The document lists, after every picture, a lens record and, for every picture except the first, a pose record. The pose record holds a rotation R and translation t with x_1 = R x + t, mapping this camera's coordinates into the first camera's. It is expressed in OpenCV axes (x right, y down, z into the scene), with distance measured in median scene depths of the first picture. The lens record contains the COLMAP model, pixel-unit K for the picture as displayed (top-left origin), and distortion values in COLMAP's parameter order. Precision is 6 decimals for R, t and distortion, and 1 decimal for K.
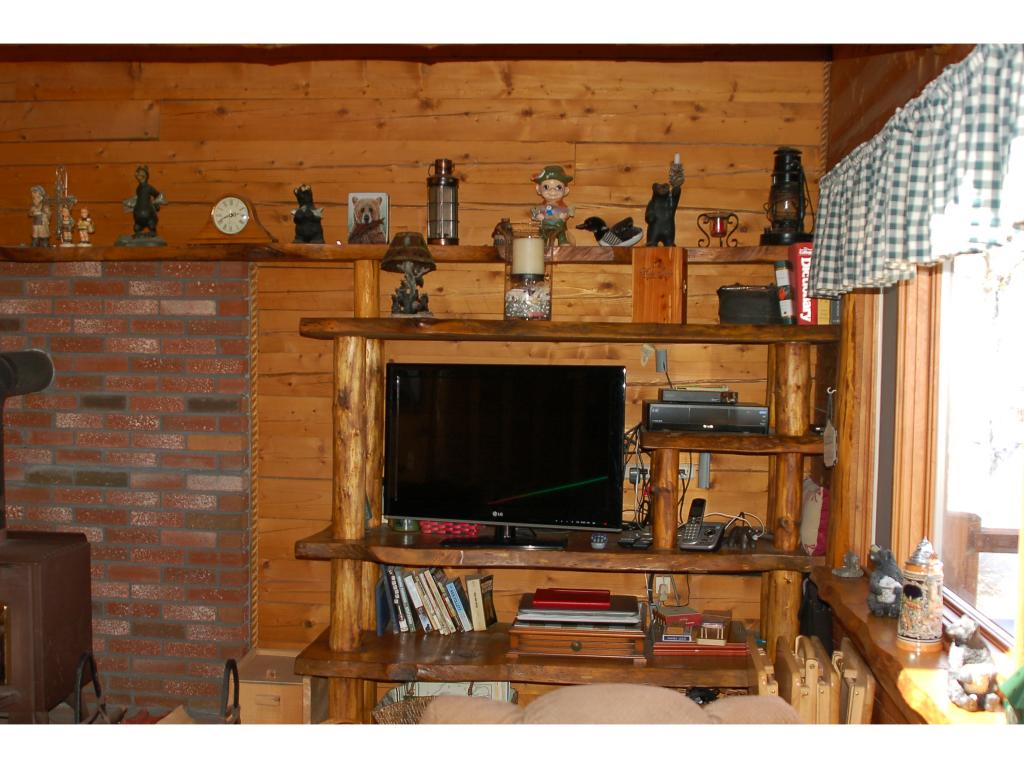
lens RADIAL K [[1270.1, 0, 505.3], [0, 1270.1, 389.1], [0, 0, 1]] dist [-0.131688, 0.000000]
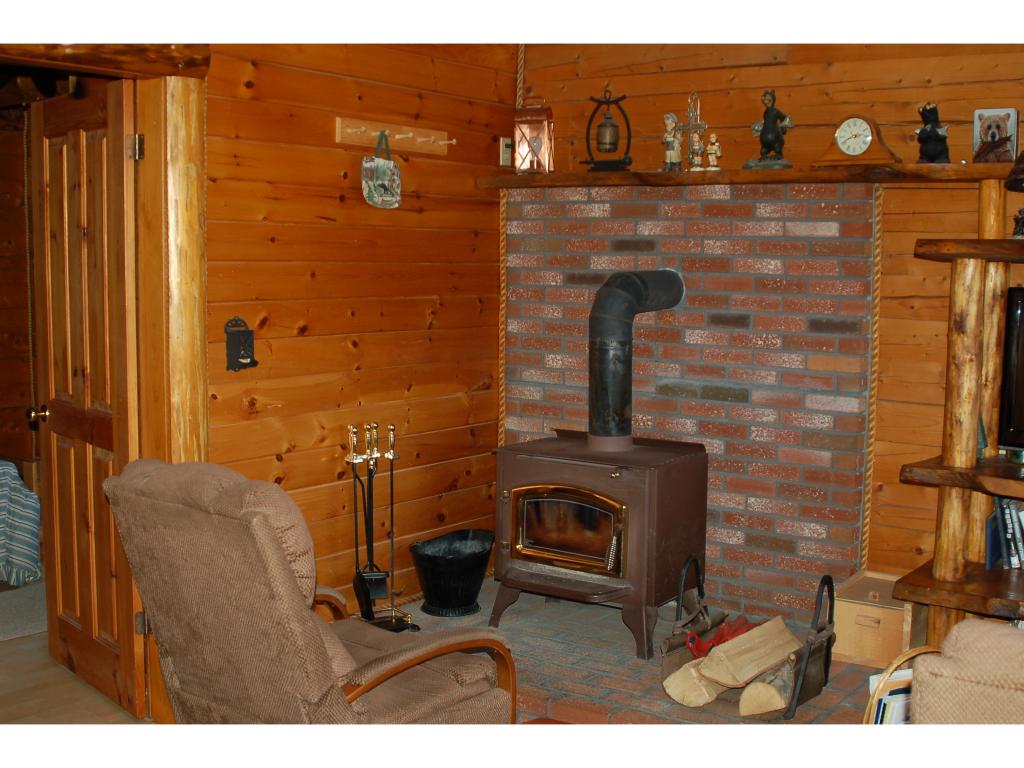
lens RADIAL K [[1270.1, 0, 509.0], [0, 1270.1, 387.8], [0, 0, 1]] dist [-0.131688, 0.000000]
pose [[0.864851, 0.050771, -0.499455, 0.050489], [-0.022529, 0.997796, 0.062419, 0.005063], [0.501523, -0.042731, 0.864088, -0.001825]]
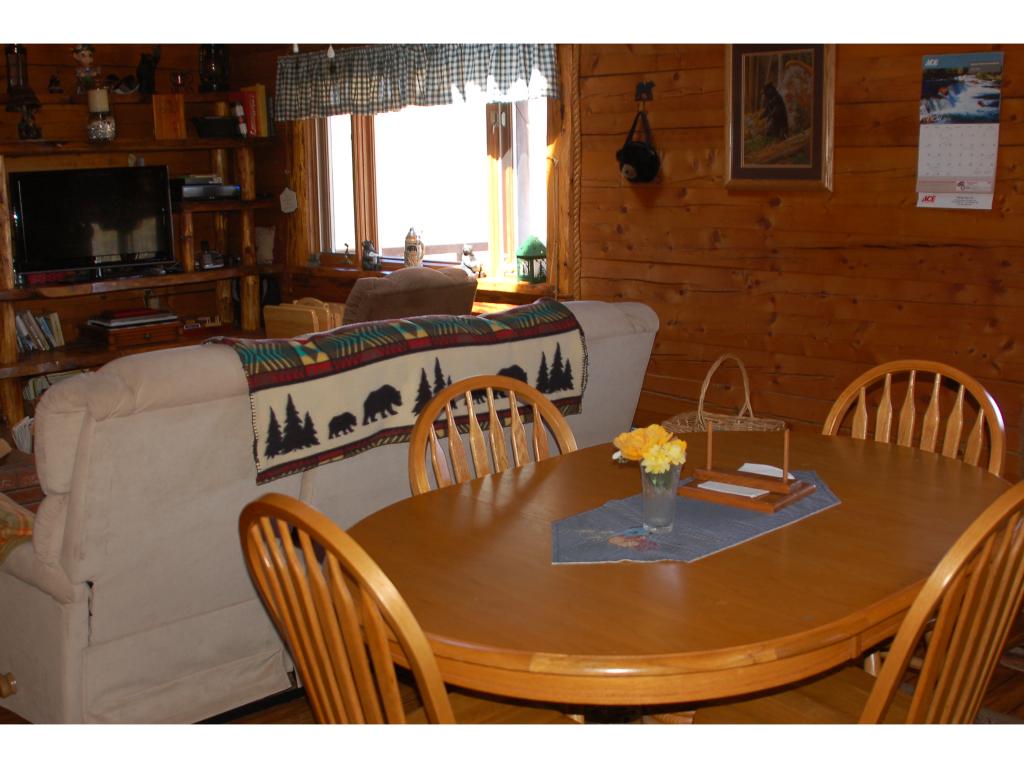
lens RADIAL K [[1270.1, 0, 515.6], [0, 1270.1, 390.0], [0, 0, 1]] dist [-0.131688, 0.000000]
pose [[0.668095, -0.163069, 0.725988, -0.778294], [0.060500, 0.984364, 0.165429, 0.026502], [-0.741613, -0.066600, 0.667514, -0.438081]]
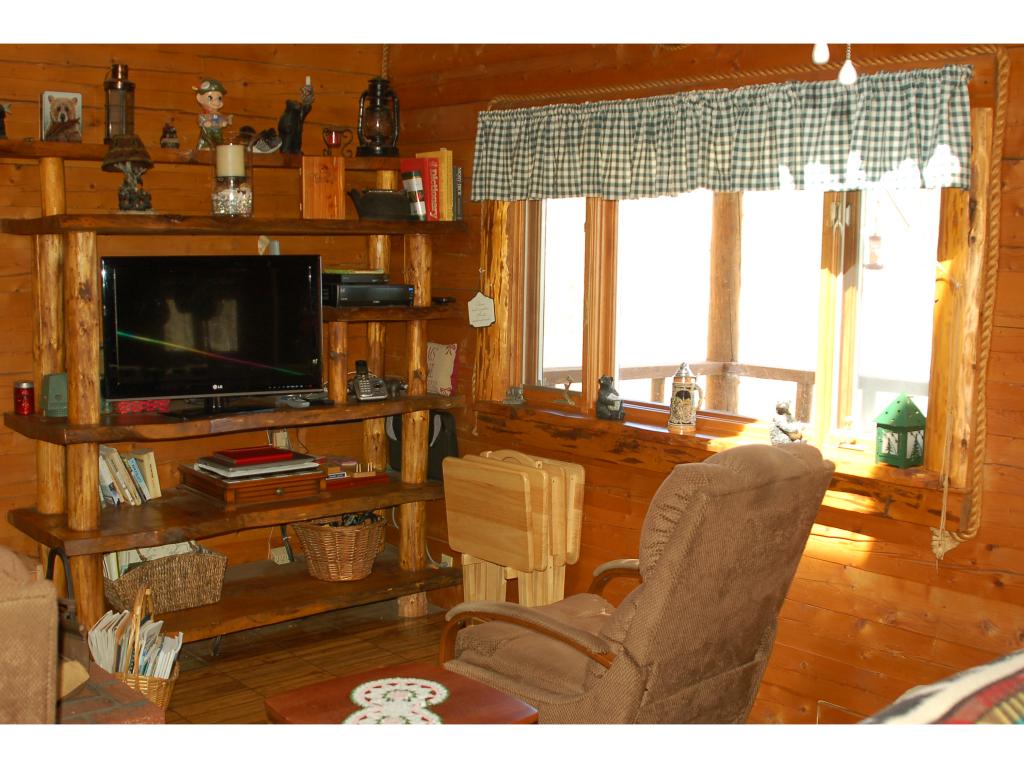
lens RADIAL K [[1270.1, 0, 504.6], [0, 1270.1, 384.5], [0, 0, 1]] dist [-0.131688, 0.000000]
pose [[0.701292, -0.085725, 0.707701, -0.586604], [0.023278, 0.994968, 0.097455, -0.007972], [-0.712494, -0.051871, 0.699759, 0.020696]]
